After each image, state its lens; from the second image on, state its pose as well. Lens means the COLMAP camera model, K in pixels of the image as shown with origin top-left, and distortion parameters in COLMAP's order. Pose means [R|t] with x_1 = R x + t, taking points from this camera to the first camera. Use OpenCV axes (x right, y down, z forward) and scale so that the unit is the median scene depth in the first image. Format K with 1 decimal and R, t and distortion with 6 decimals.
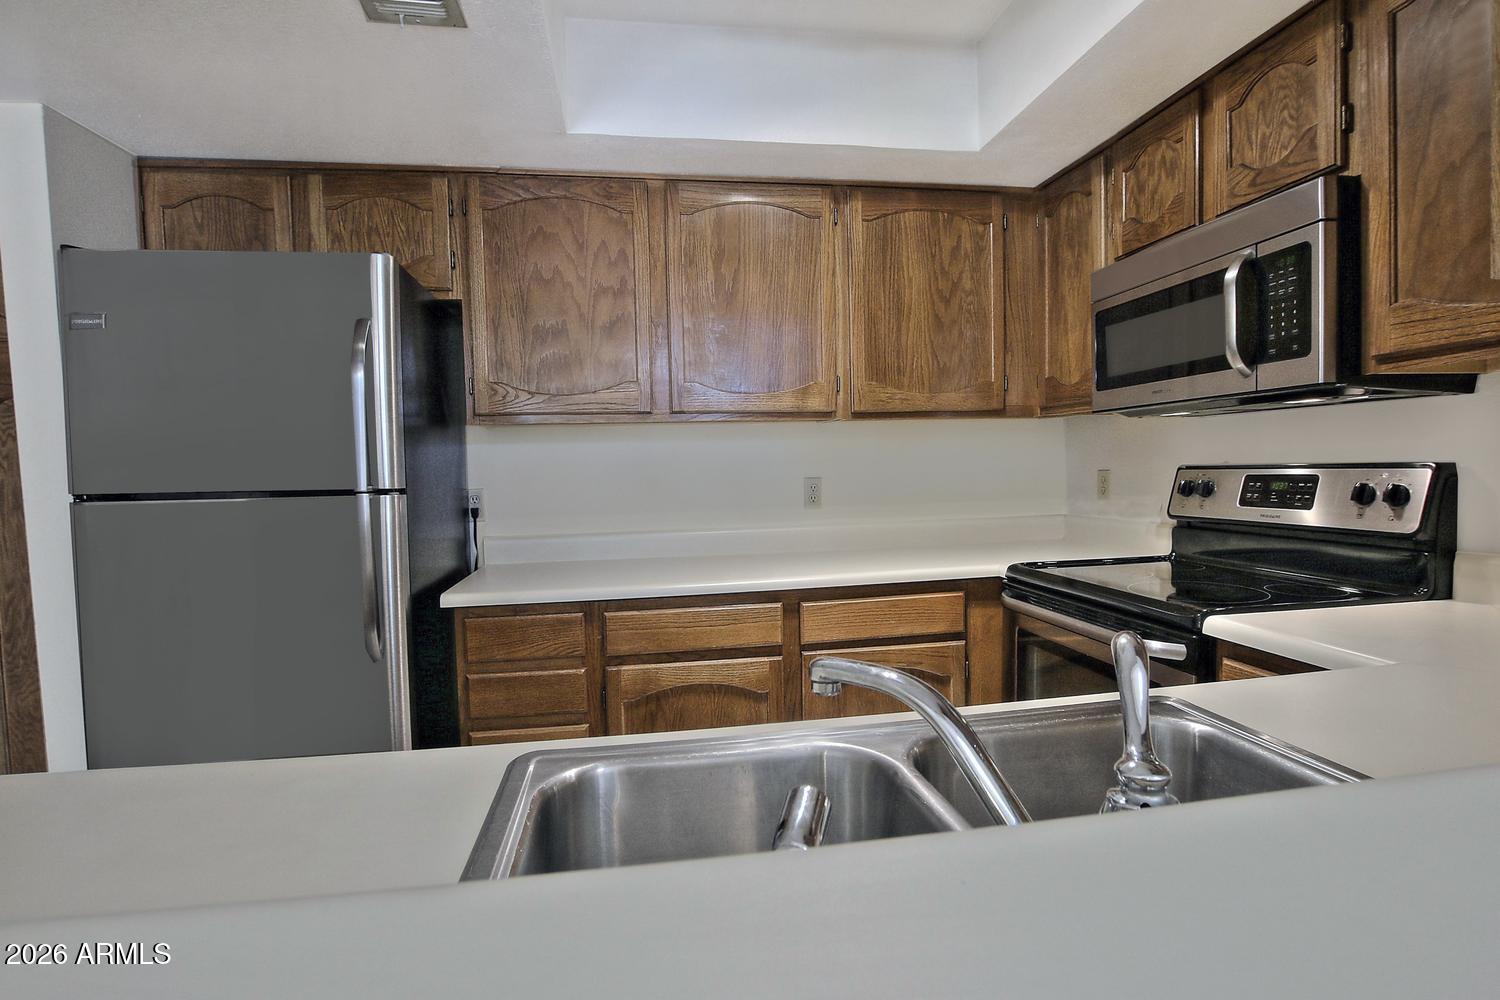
lens RADIAL K [[735.7, 0, 749.4], [0, 735.7, 504.3], [0, 0, 1]] dist [-0.016082, -0.000198]
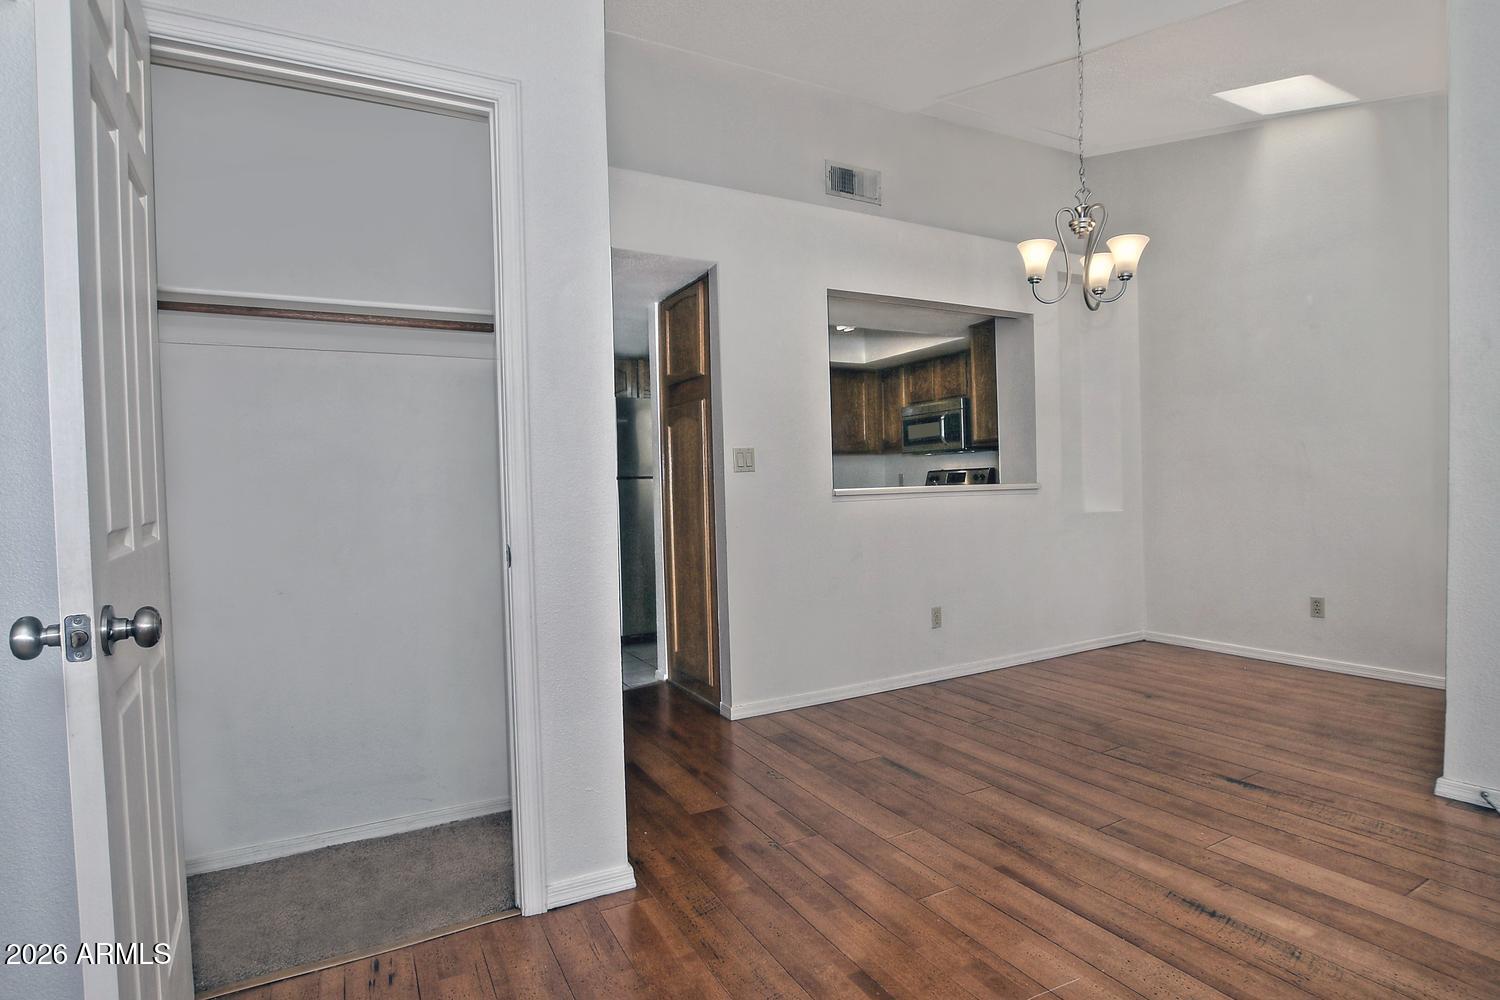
lens RADIAL K [[735.7, 0, 753.8], [0, 735.7, 504.5], [0, 0, 1]] dist [-0.016082, -0.000198]
pose [[0.945723, -0.014342, 0.324656, -1.222208], [0.025816, 0.999184, -0.031060, 0.179784], [-0.323946, 0.037756, 0.945322, -1.837540]]
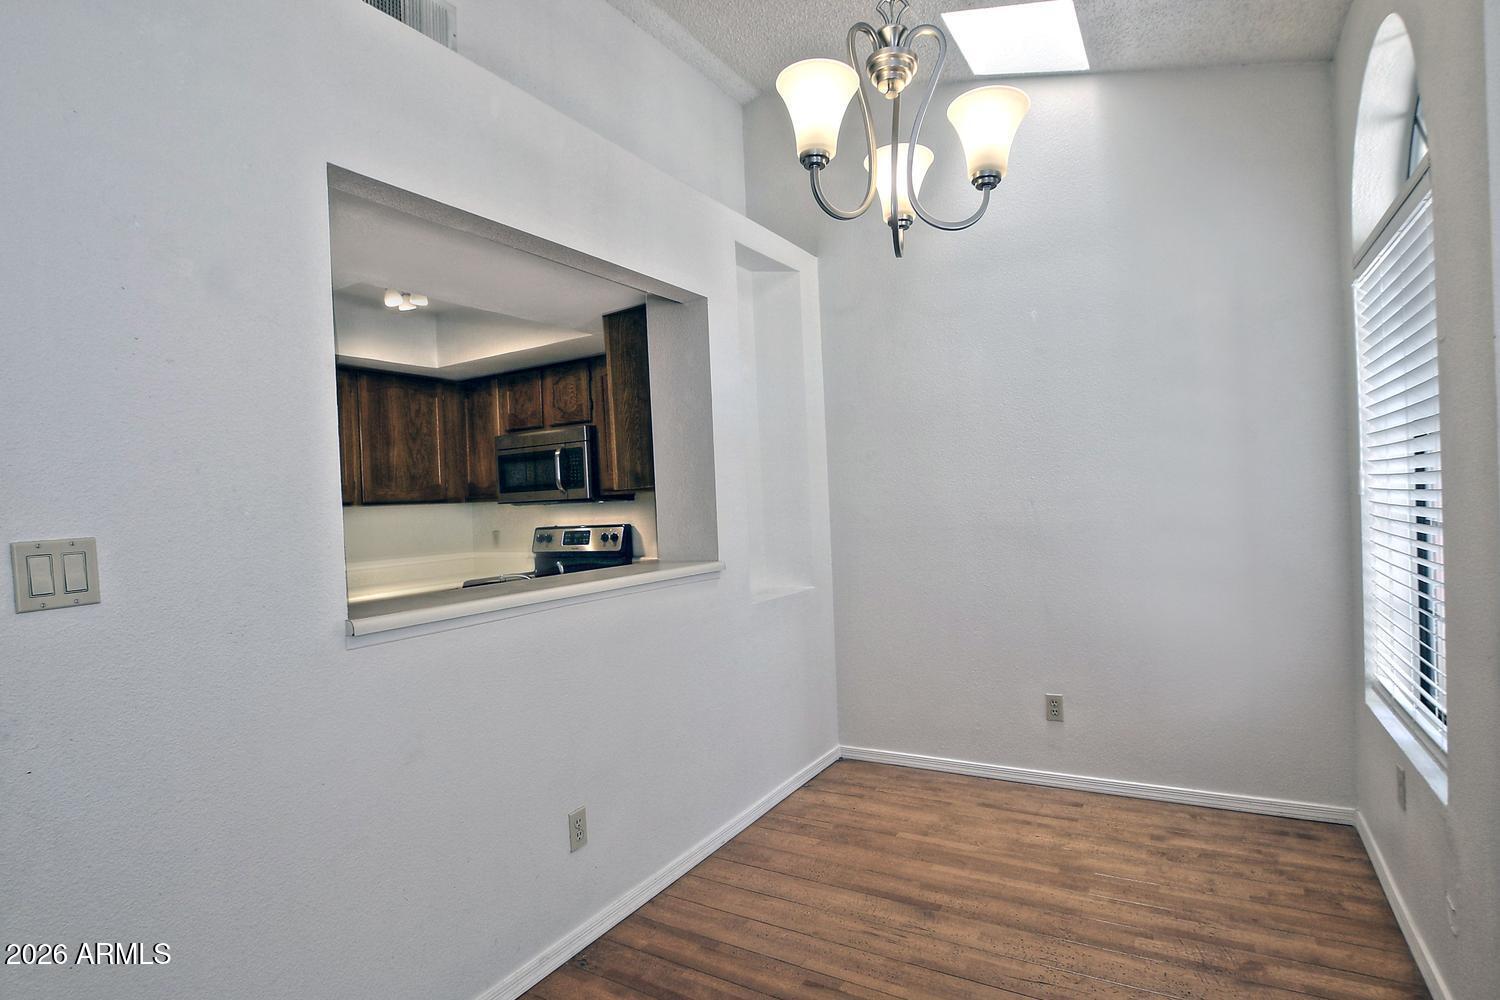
lens RADIAL K [[735.7, 0, 728.5], [0, 735.7, 503.4], [0, 0, 1]] dist [-0.016082, -0.000198]
pose [[0.665198, -0.011347, 0.746581, -0.717262], [0.069926, 0.996437, -0.047159, 0.017432], [-0.743385, 0.083576, 0.663621, -0.944055]]
